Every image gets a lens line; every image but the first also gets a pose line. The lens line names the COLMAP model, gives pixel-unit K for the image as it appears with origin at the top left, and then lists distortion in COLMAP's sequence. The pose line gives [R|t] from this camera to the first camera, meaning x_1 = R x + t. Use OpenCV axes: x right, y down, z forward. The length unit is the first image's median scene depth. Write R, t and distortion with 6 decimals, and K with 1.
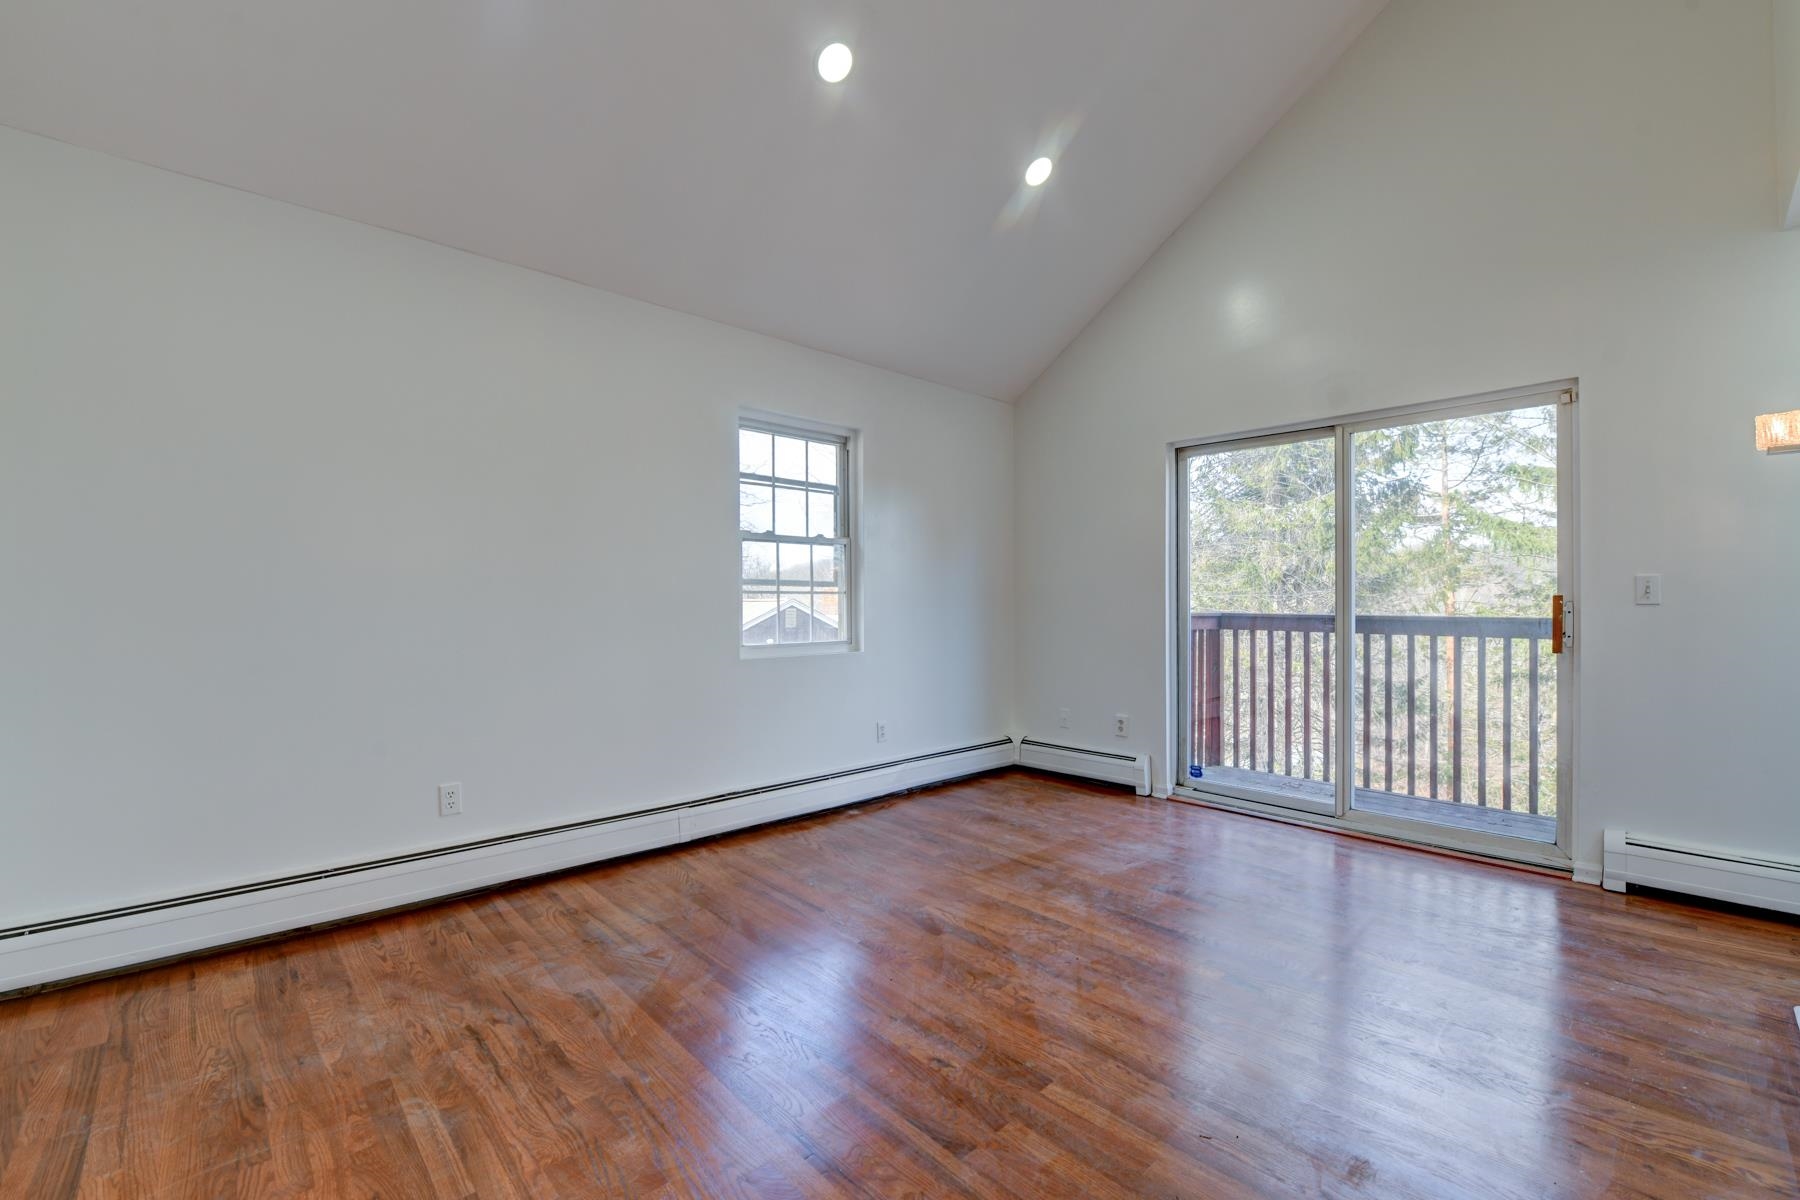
lens RADIAL K [[738.0, 0, 899.6], [0, 738.0, 593.1], [0, 0, 1]] dist [-0.014847, -0.002557]
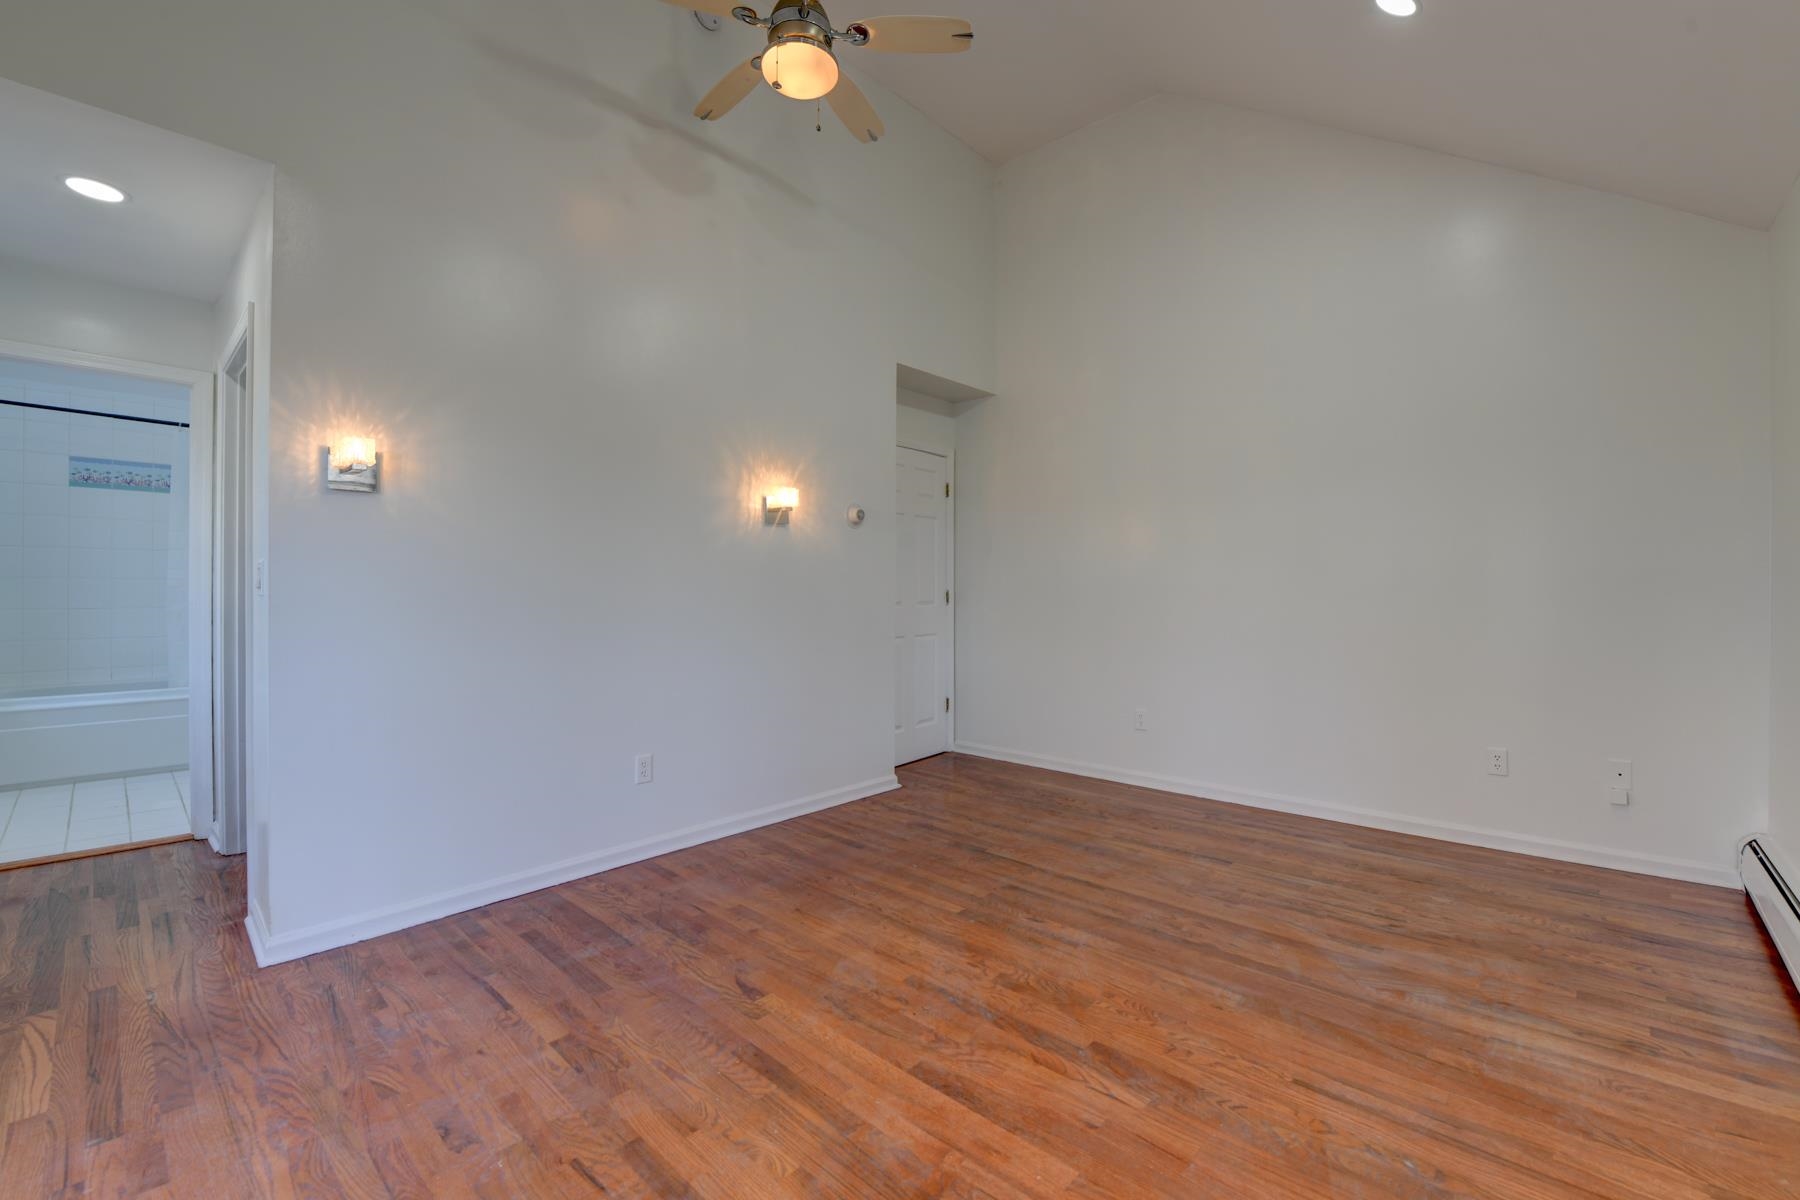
lens RADIAL K [[738.0, 0, 897.4], [0, 738.0, 601.8], [0, 0, 1]] dist [-0.014847, -0.002557]
pose [[-0.997722, -0.001132, -0.067445, 0.343467], [-0.001228, 0.999998, 0.001383, 0.027617], [0.067444, 0.001462, -0.997722, 1.979691]]
